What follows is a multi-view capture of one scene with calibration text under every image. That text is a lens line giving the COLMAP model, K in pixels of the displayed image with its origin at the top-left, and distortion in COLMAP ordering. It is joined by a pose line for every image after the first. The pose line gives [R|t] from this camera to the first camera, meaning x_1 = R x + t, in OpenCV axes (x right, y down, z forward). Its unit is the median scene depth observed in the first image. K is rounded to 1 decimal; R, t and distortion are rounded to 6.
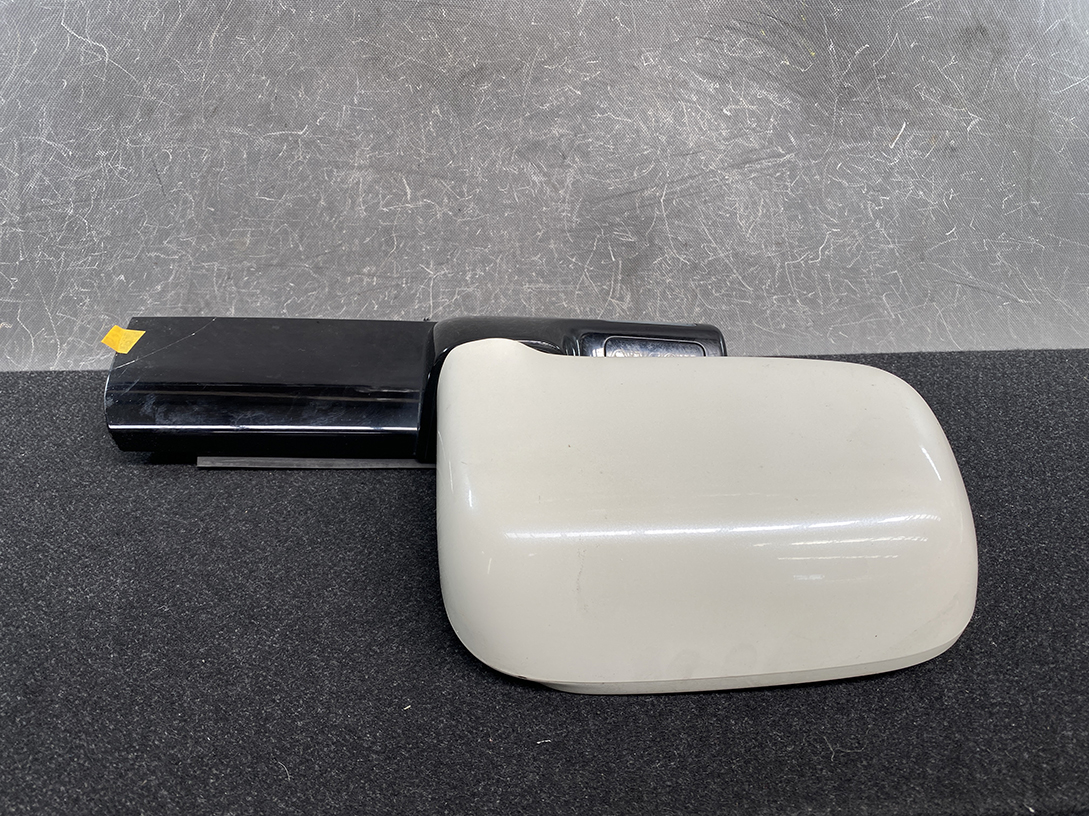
lens RADIAL K [[839.6, 0, 537.9], [0, 839.6, 378.0], [0, 0, 1]] dist [0.000886, -0.002814]
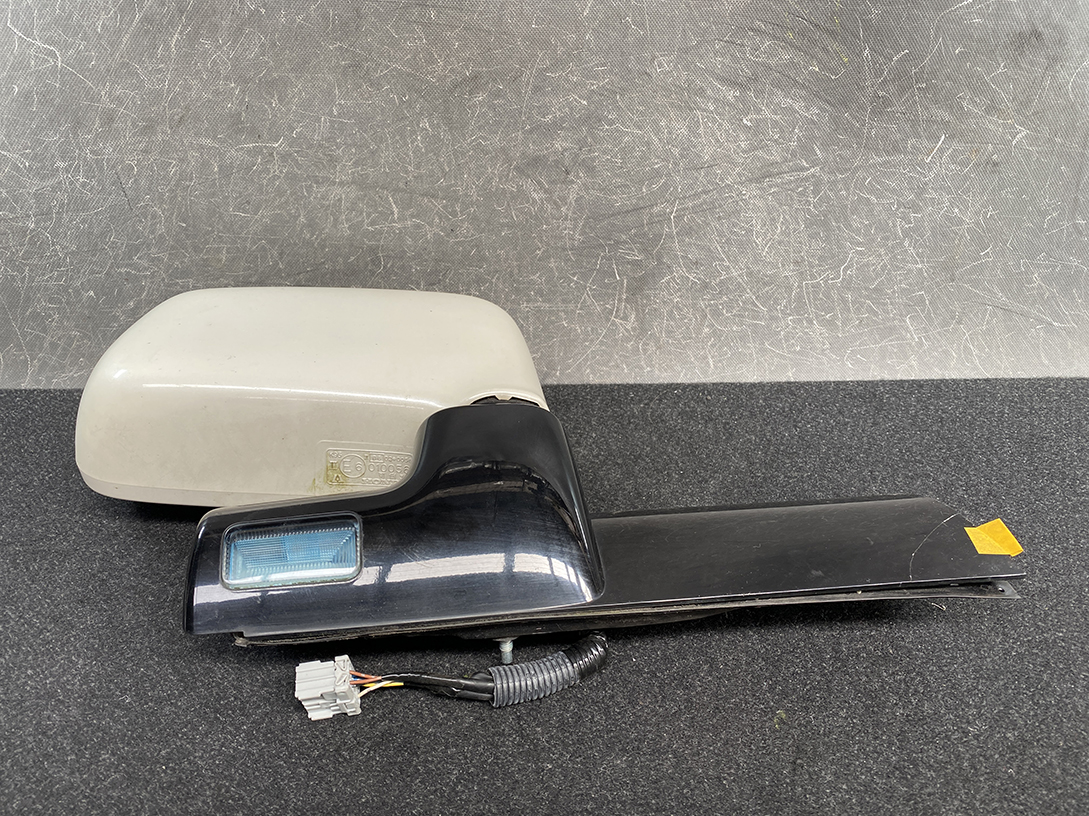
lens RADIAL K [[839.6, 0, 546.4], [0, 839.6, 374.2], [0, 0, 1]] dist [0.000886, -0.002814]
pose [[0.999761, 0.017529, -0.013046, 0.026171], [-0.016049, 0.994234, 0.106022, -0.140399], [0.014830, -0.105787, 0.994278, 0.068601]]
